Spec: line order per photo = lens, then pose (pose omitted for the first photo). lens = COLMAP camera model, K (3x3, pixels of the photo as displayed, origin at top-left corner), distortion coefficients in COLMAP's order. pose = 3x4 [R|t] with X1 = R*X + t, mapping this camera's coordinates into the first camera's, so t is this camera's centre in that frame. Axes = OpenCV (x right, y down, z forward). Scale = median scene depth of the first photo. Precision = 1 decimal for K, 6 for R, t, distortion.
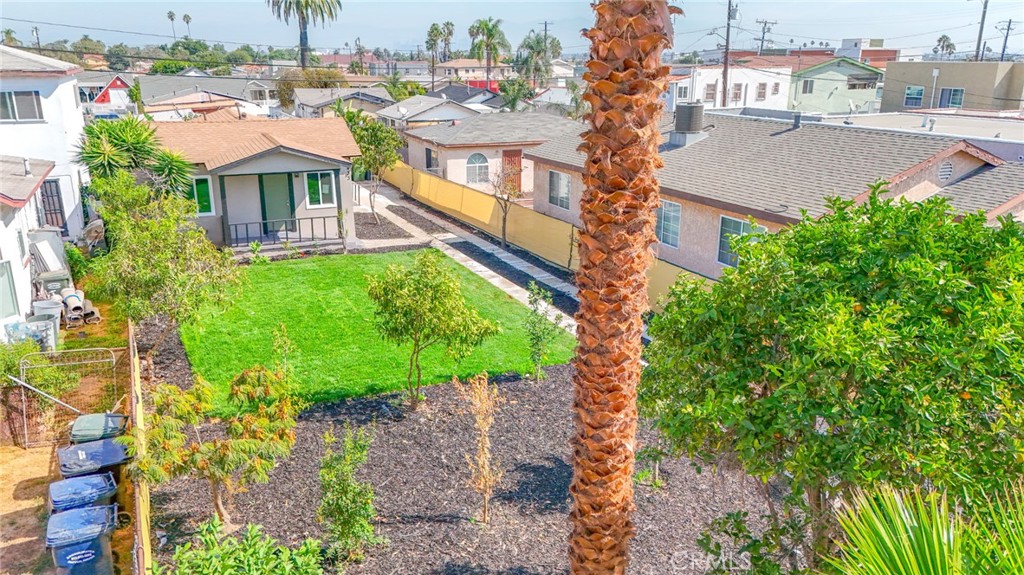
lens RADIAL K [[752.2, 0, 512.0], [0, 752.2, 287.5], [0, 0, 1]] dist [0.082579, -0.072286]
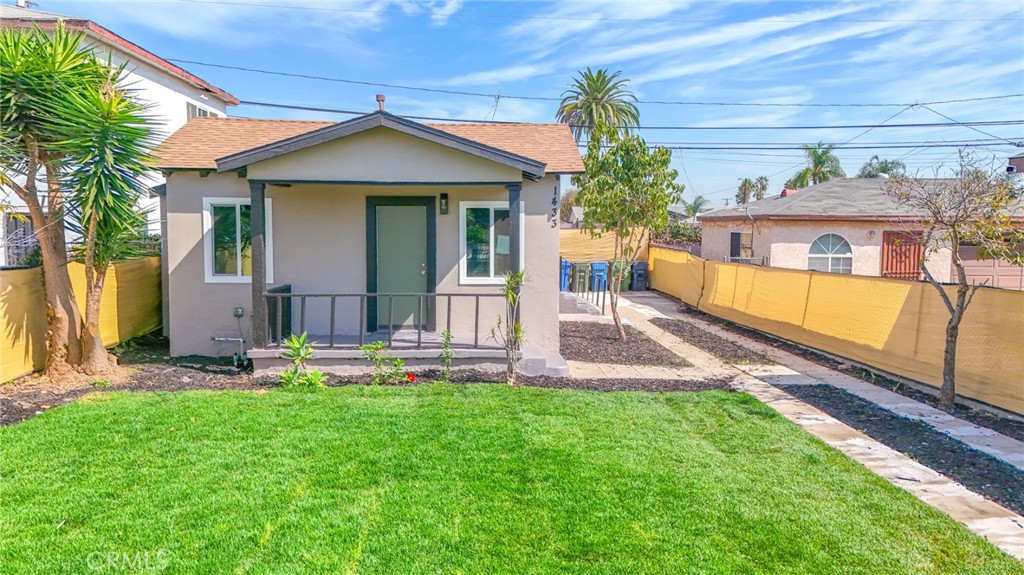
lens RADIAL K [[752.2, 0, 512.0], [0, 752.2, 287.5], [0, 0, 1]] dist [0.082579, -0.072286]
pose [[0.924026, 0.034564, -0.380764, -0.062238], [-0.113998, 0.975513, -0.188092, -0.017572], [0.364939, 0.217208, 0.905340, 0.563666]]
